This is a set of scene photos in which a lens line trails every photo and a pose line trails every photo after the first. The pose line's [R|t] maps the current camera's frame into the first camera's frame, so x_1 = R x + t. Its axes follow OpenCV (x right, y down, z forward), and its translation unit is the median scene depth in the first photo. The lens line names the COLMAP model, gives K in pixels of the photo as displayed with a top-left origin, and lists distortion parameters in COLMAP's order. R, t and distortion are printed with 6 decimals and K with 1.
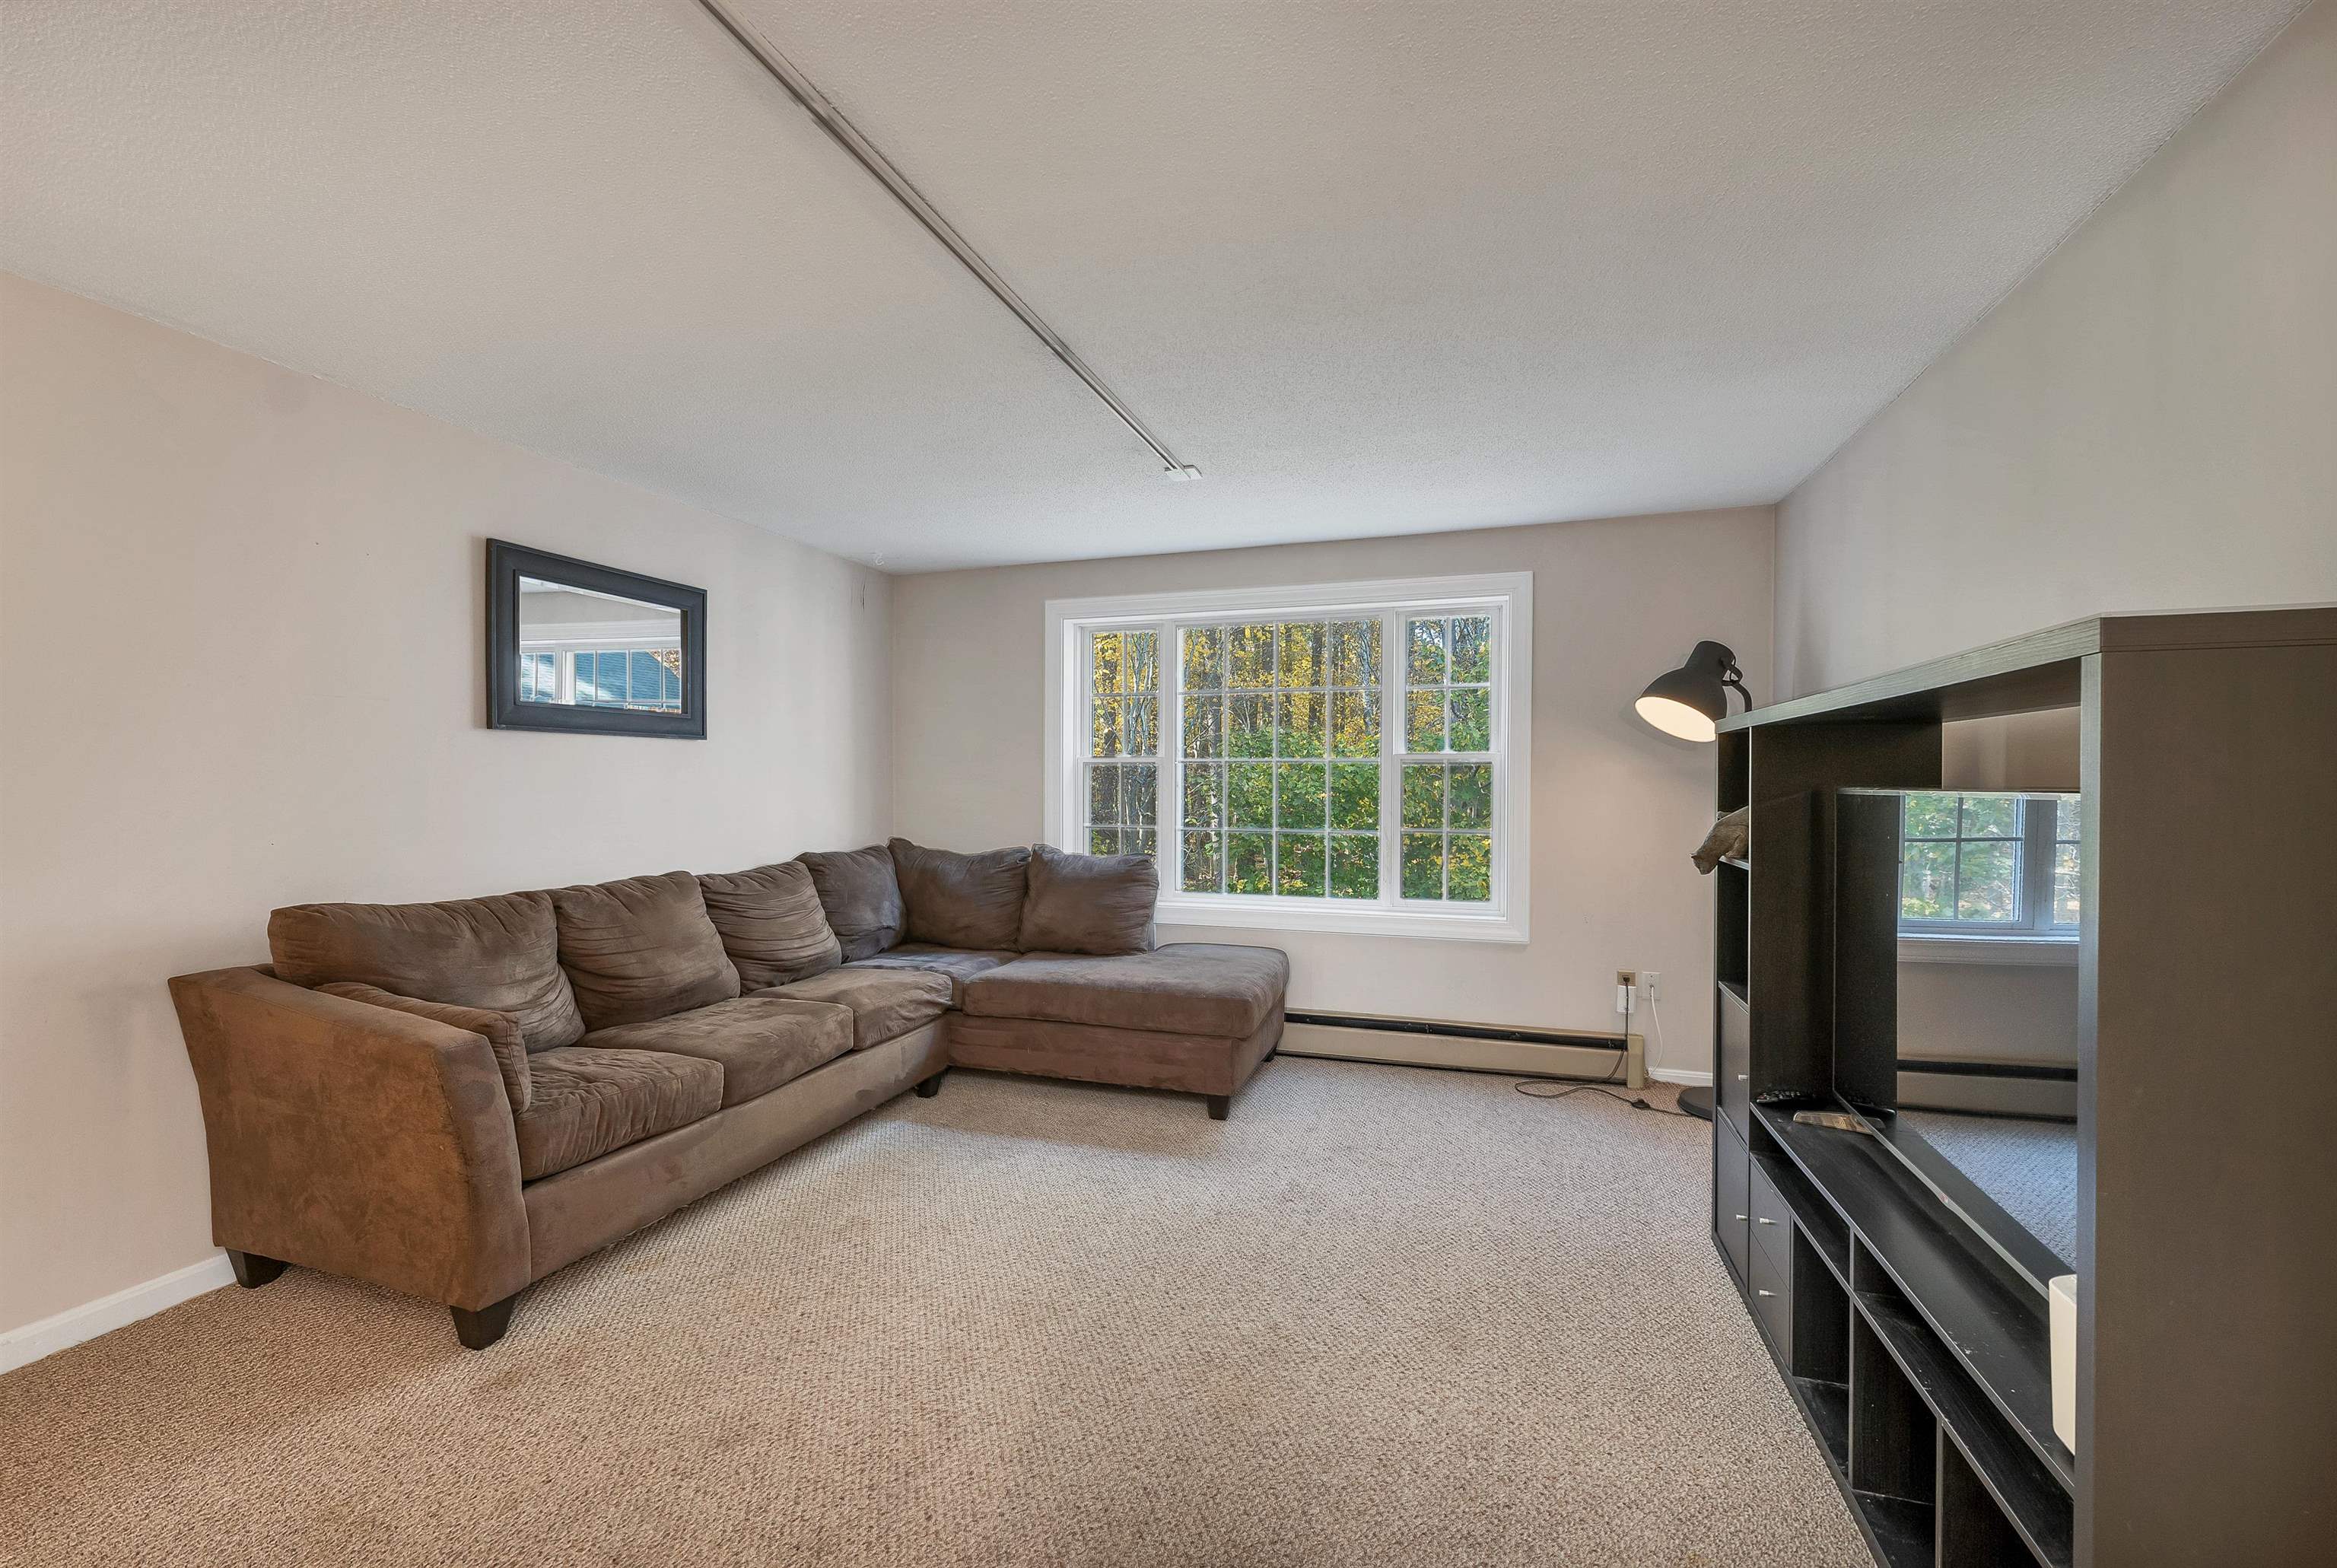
lens RADIAL K [[992.8, 0, 1168.5], [0, 992.8, 784.0], [0, 0, 1]] dist [-0.000514, -0.000003]
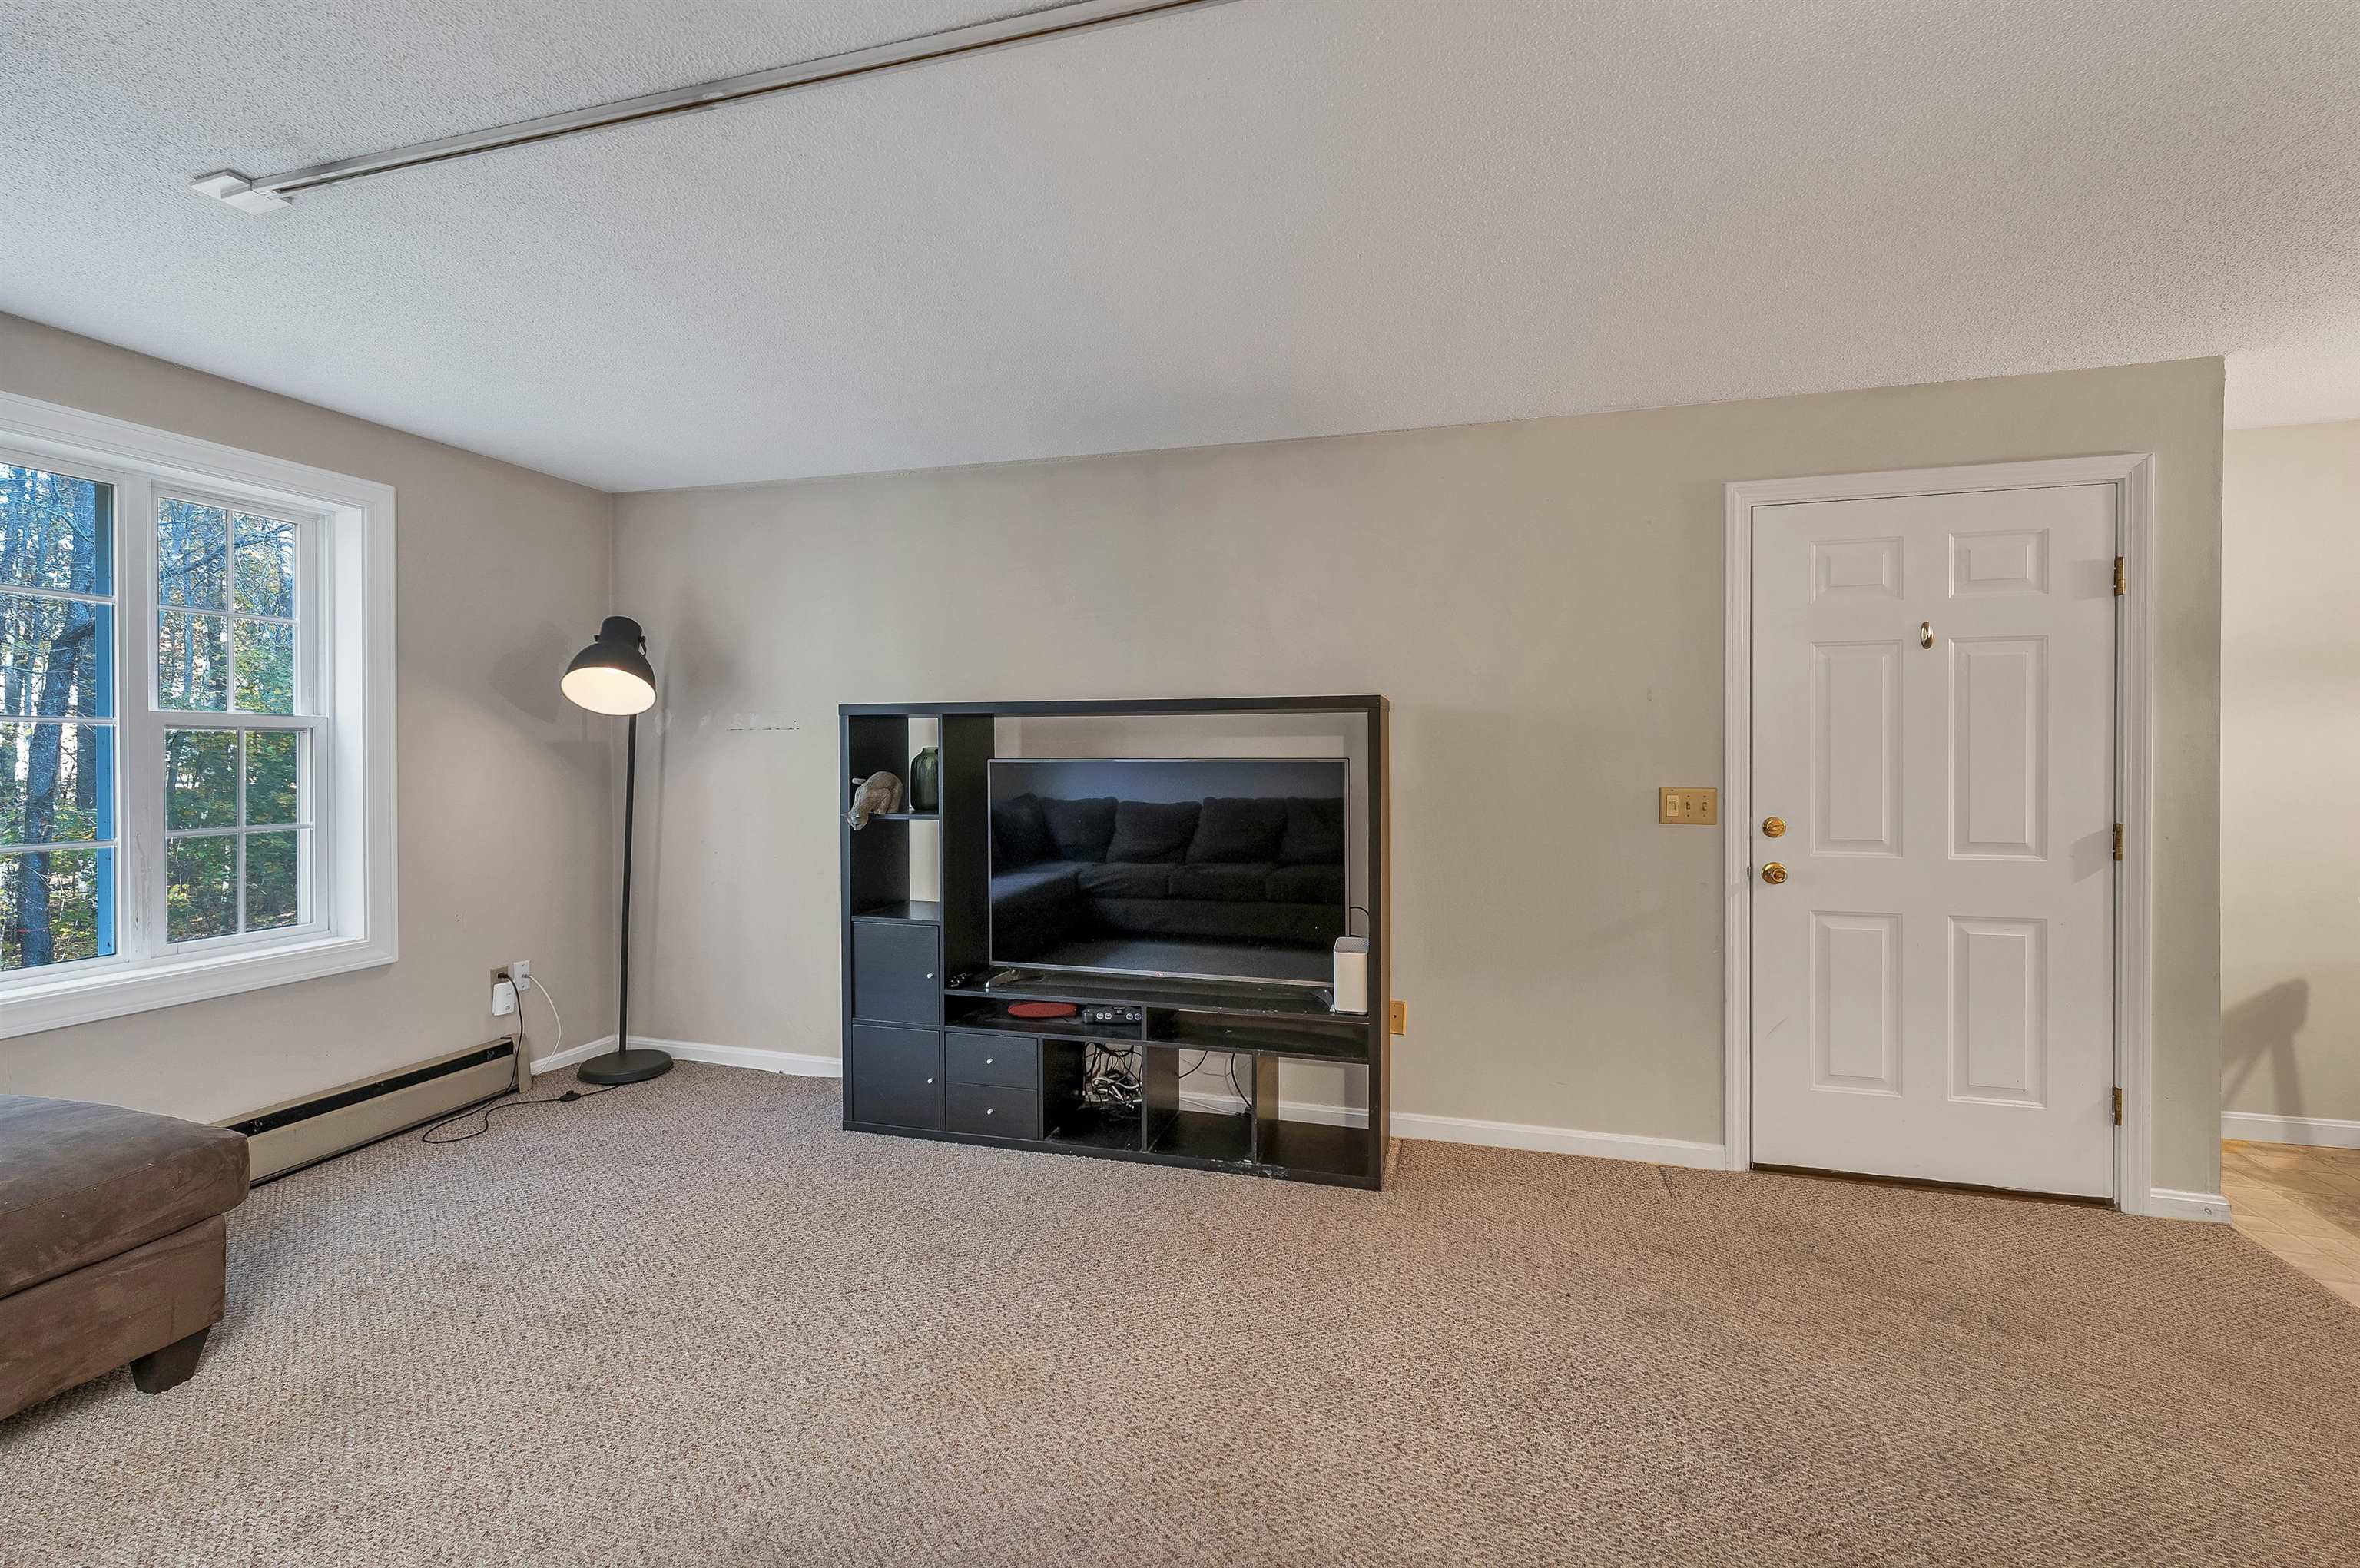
lens RADIAL K [[998.6, 0, 1178.8], [0, 998.6, 760.3], [0, 0, 1]] dist [0.000684, 0.000337]
pose [[-0.047715, -0.006110, 0.998842, -0.475776], [0.001510, 0.999980, 0.006189, -0.002597], [-0.998860, 0.001804, -0.047705, 0.441598]]
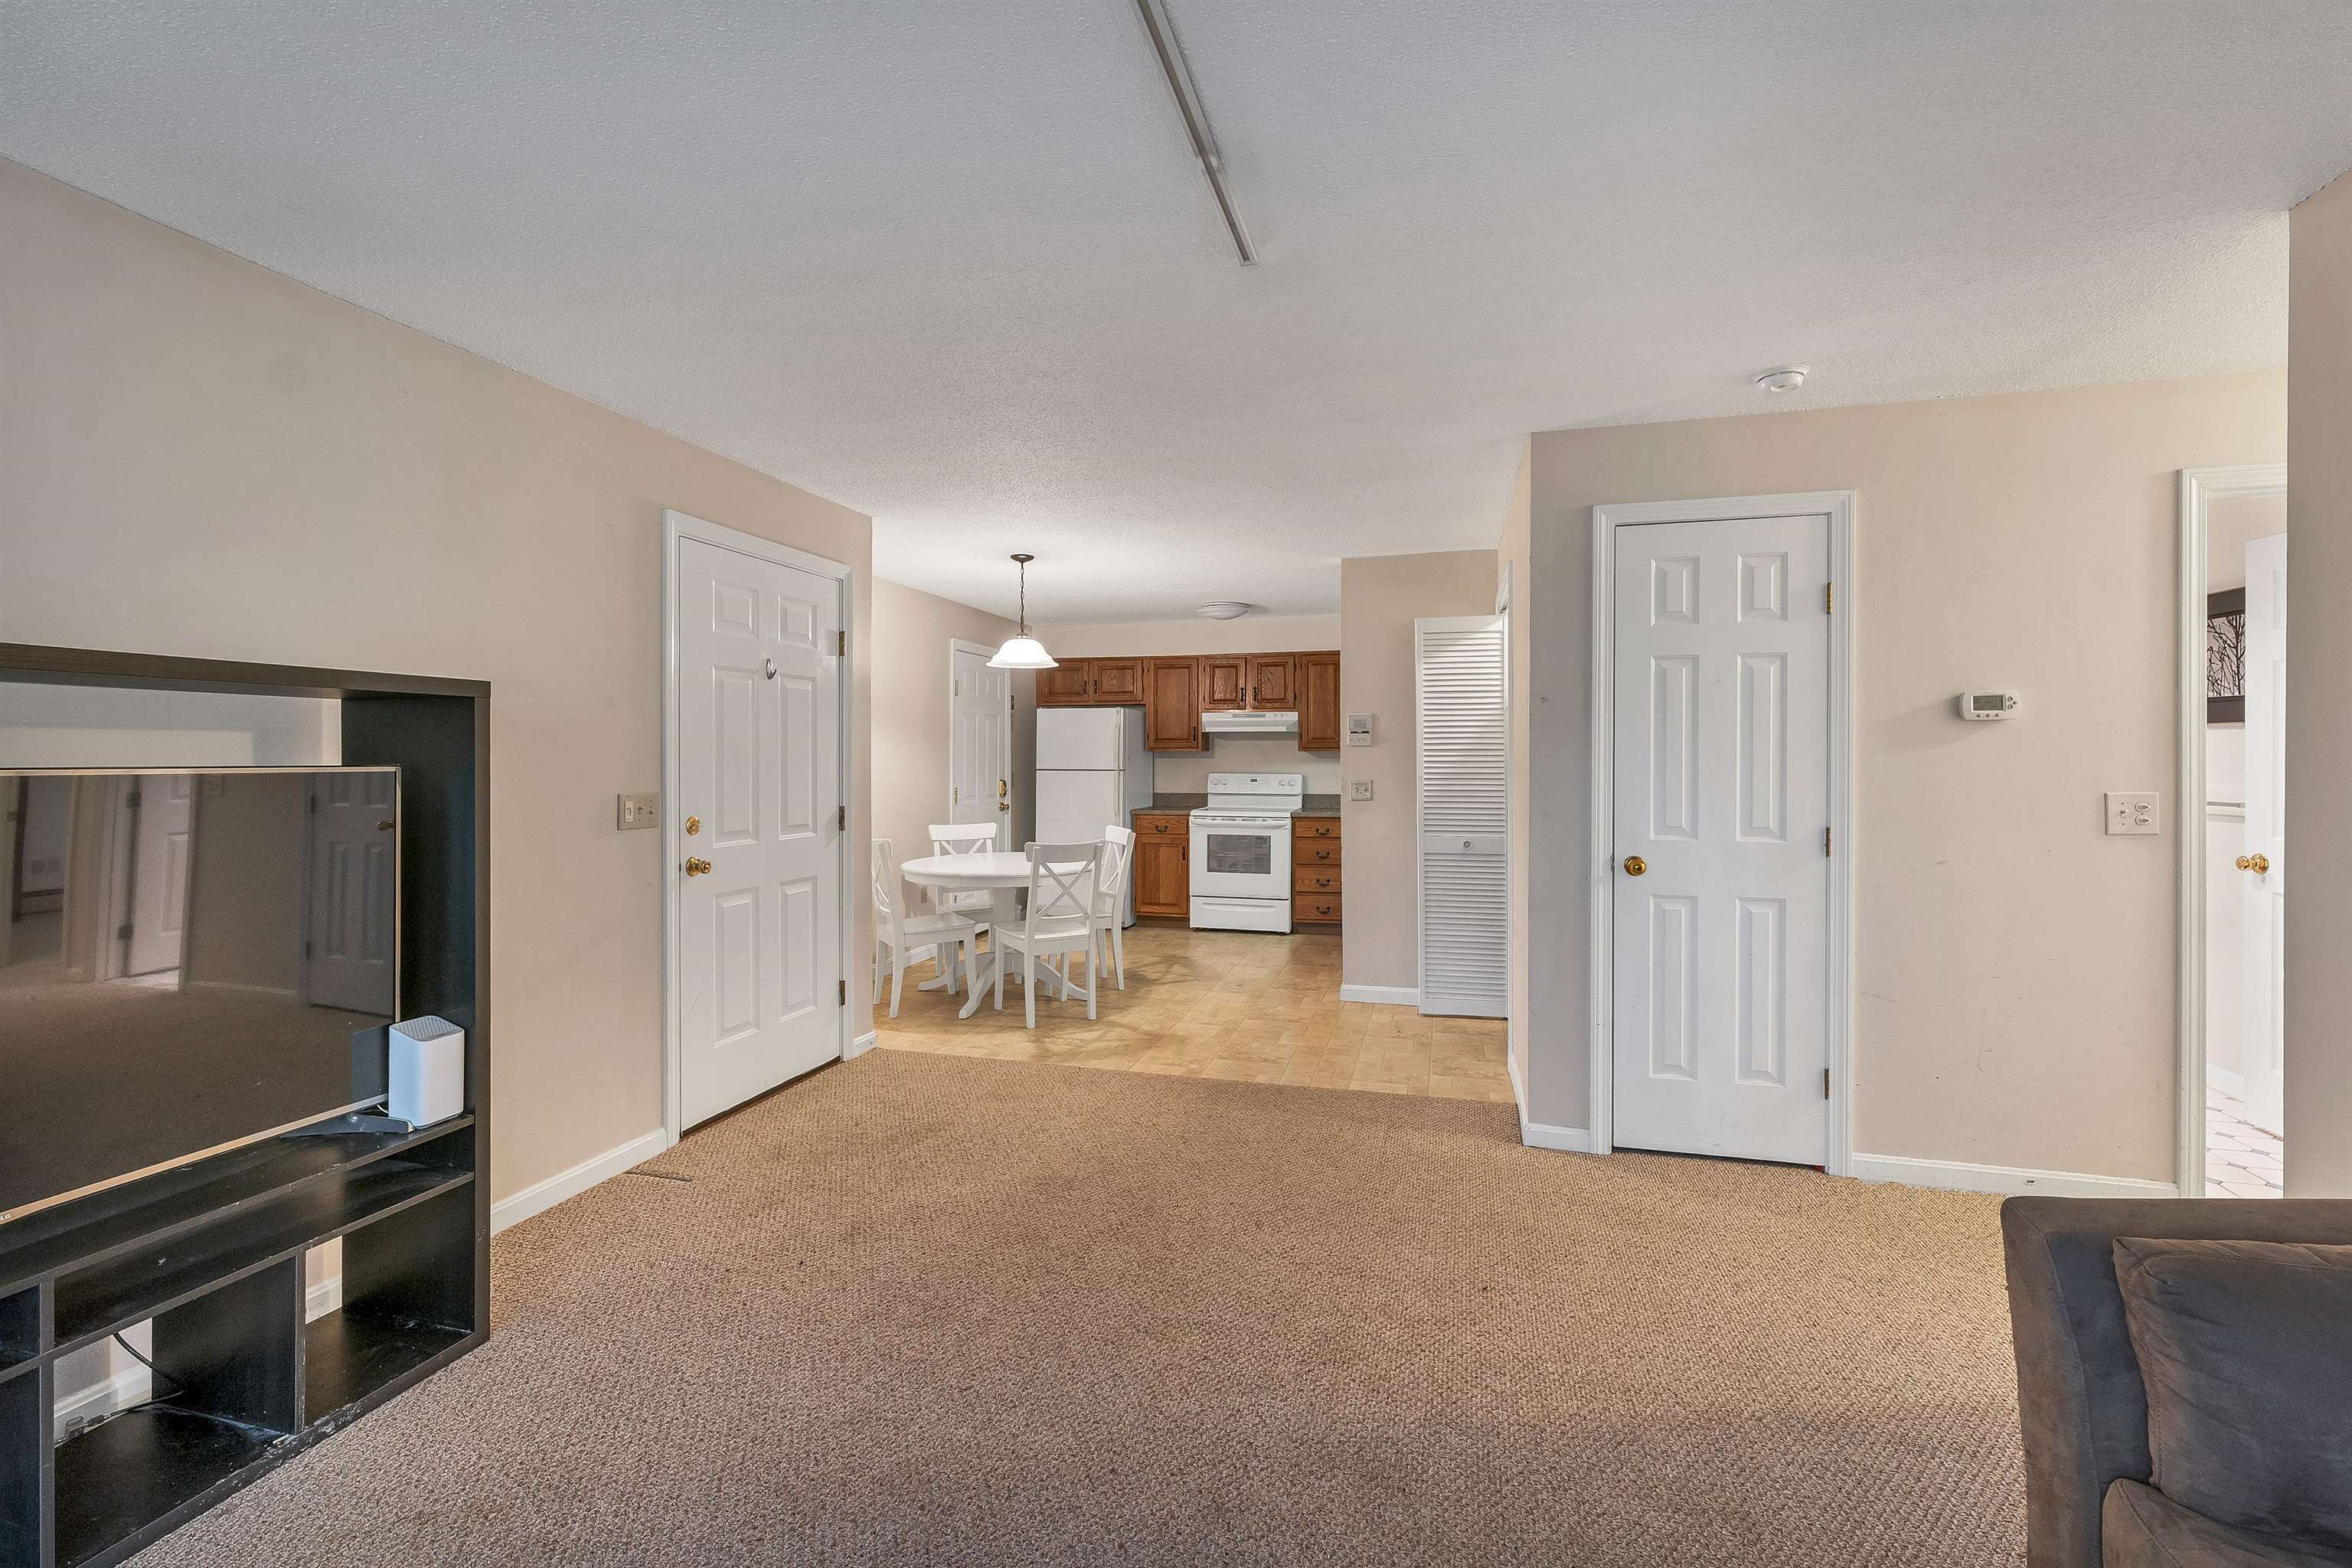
lens RADIAL K [[995.2, 0, 1174.8], [0, 995.2, 760.3], [0, 0, 1]] dist [0.000684, 0.000337]
pose [[-0.998837, 0.000657, -0.048207, -0.101255], [0.000561, 0.999998, 0.002002, -0.003581], [0.048208, 0.001973, -0.998835, 0.832939]]
